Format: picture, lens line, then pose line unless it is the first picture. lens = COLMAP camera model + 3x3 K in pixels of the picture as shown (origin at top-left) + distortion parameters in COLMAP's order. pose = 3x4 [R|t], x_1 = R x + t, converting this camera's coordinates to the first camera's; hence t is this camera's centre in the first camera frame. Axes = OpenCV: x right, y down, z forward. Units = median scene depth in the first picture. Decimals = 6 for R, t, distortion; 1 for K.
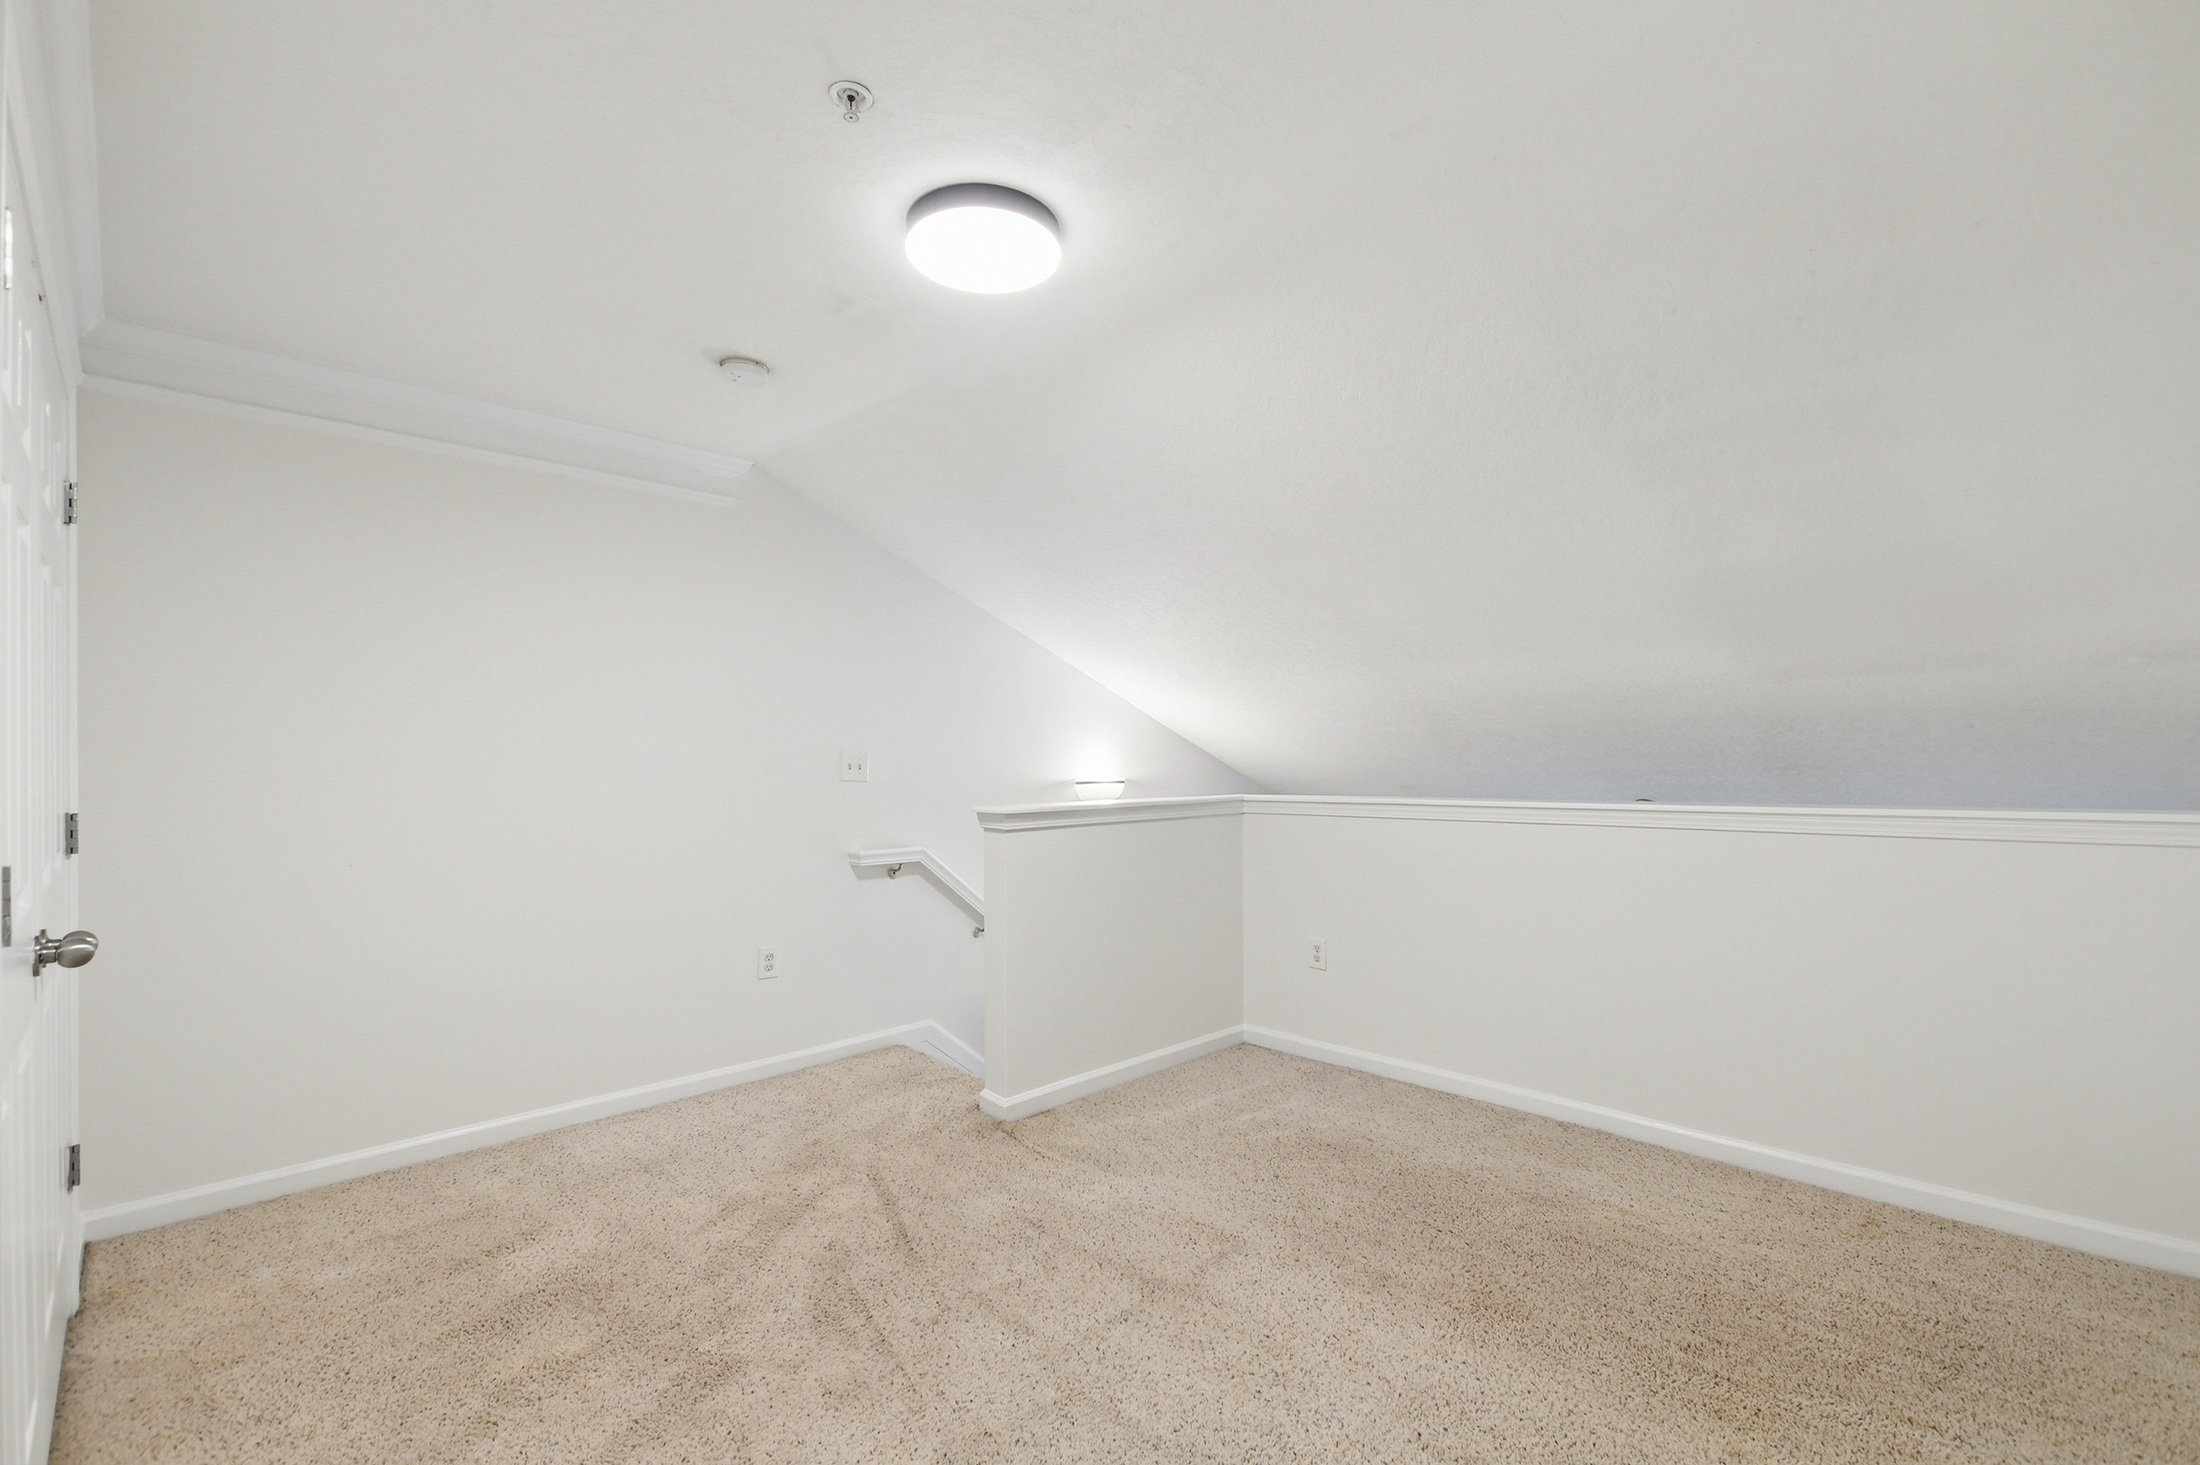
lens RADIAL K [[968.2, 0, 1102.8], [0, 968.2, 750.2], [0, 0, 1]] dist [0.009972, -0.003795]
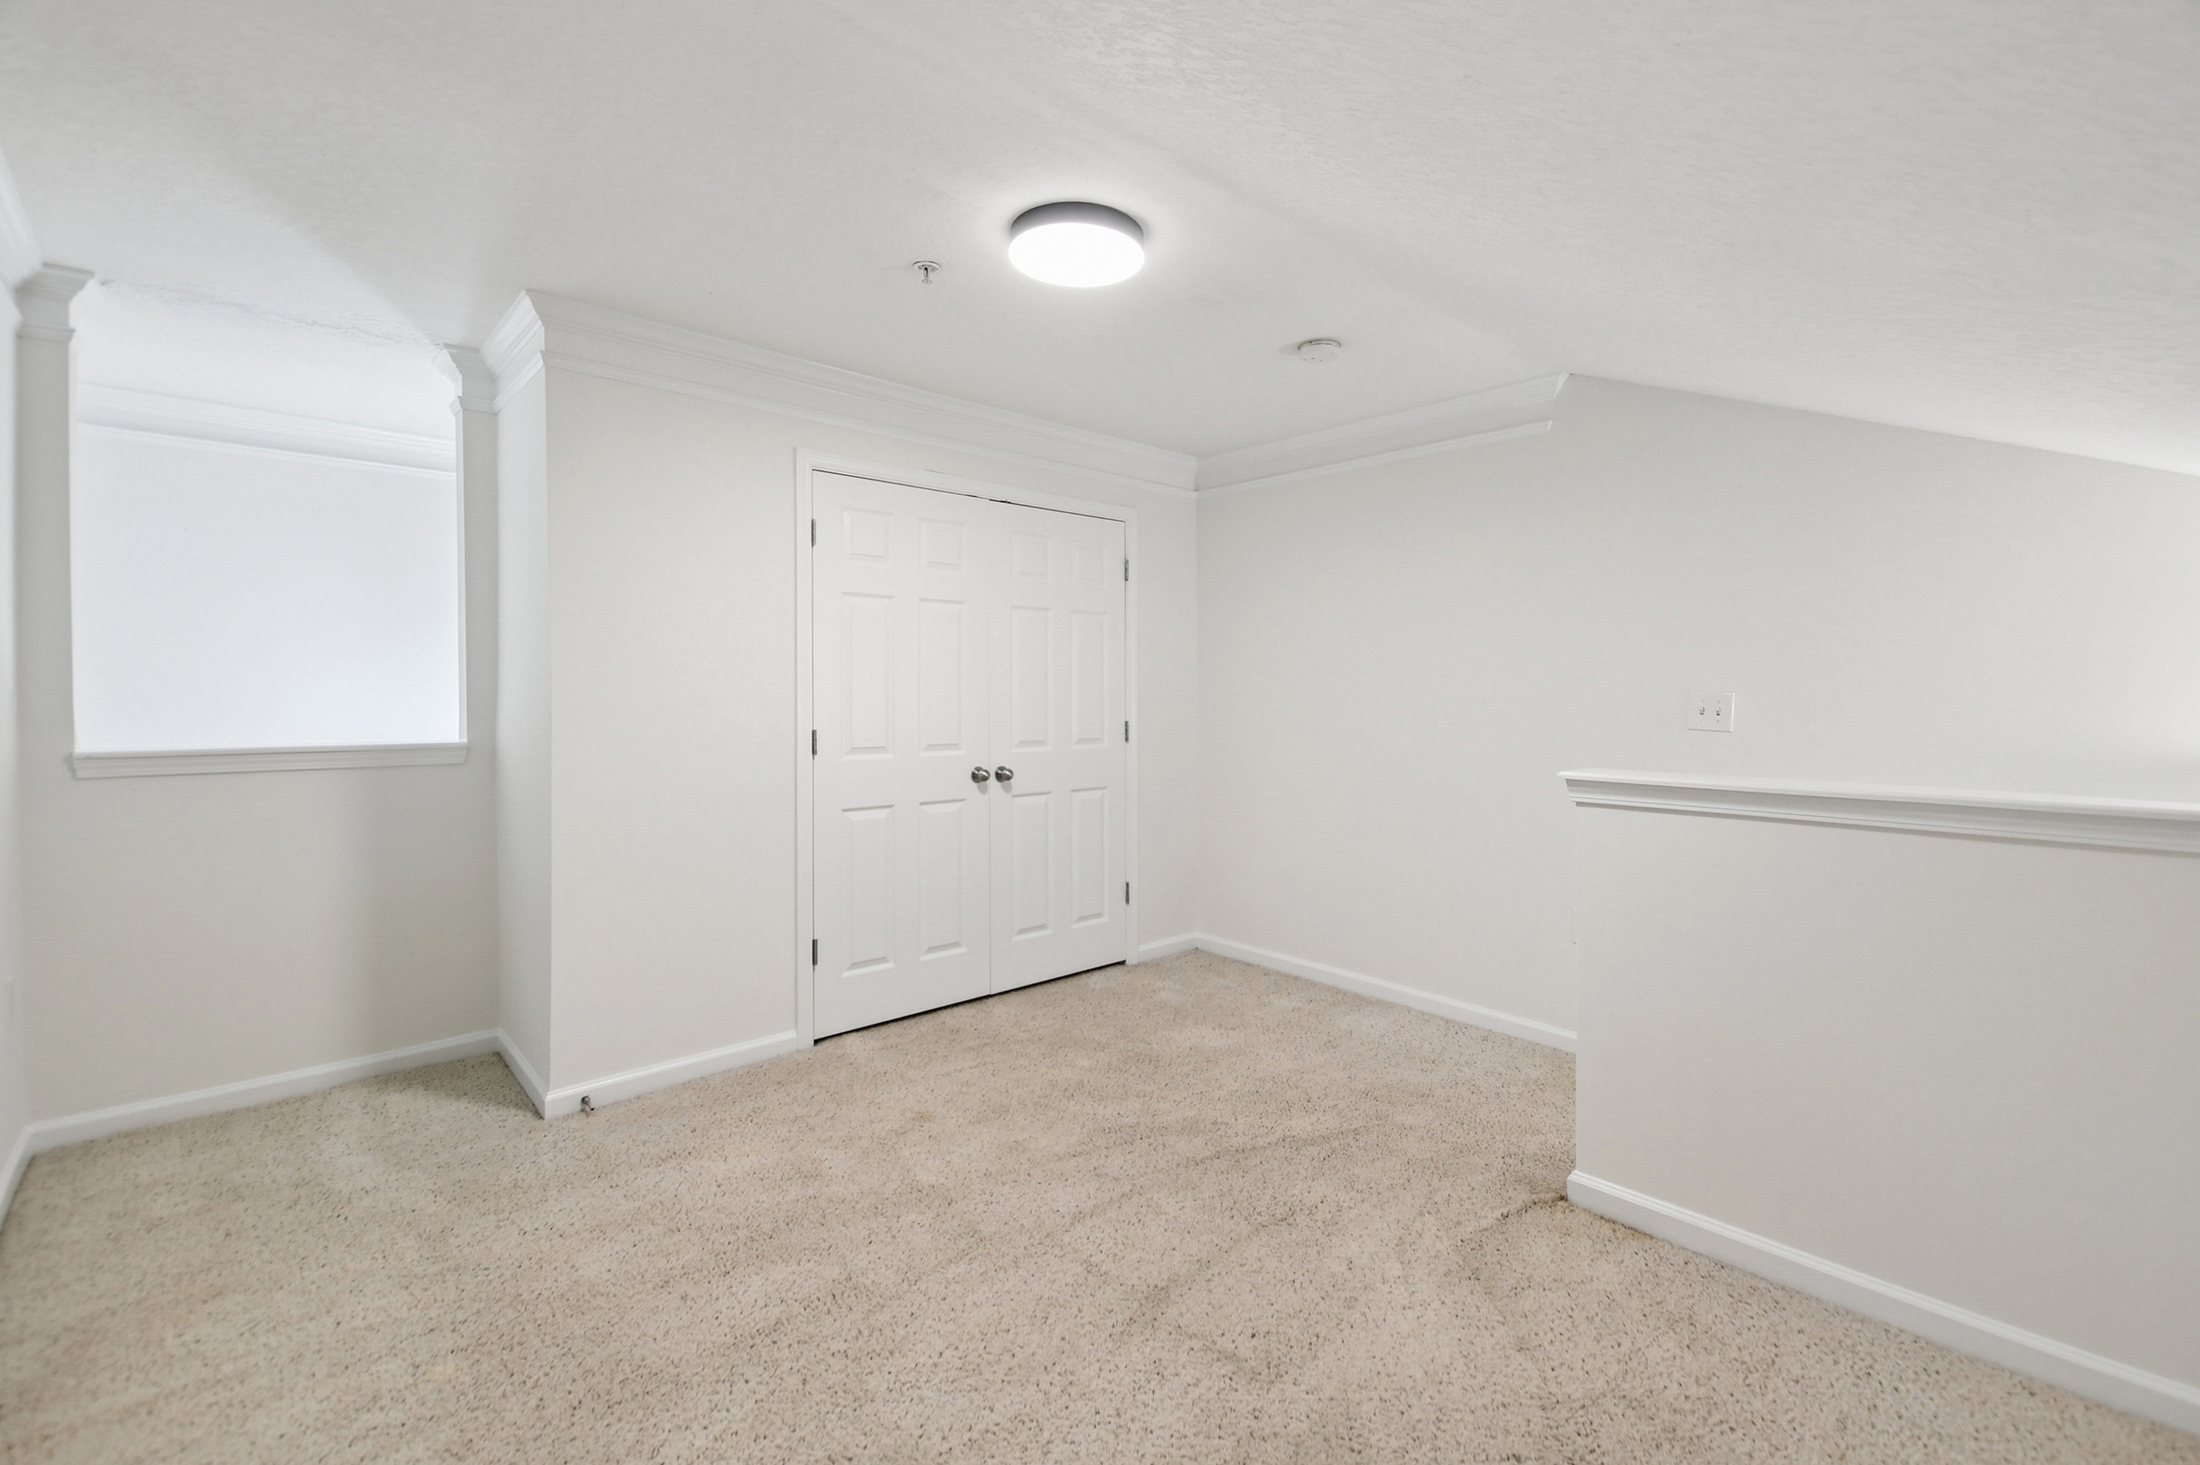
lens RADIAL K [[968.2, 0, 1102.5], [0, 968.2, 708.6], [0, 0, 1]] dist [0.009972, -0.003795]
pose [[-0.053885, 0.022108, -0.998302, 0.786249], [0.006324, 0.999742, 0.021798, -0.007442], [0.998527, -0.005139, -0.054011, 0.841251]]
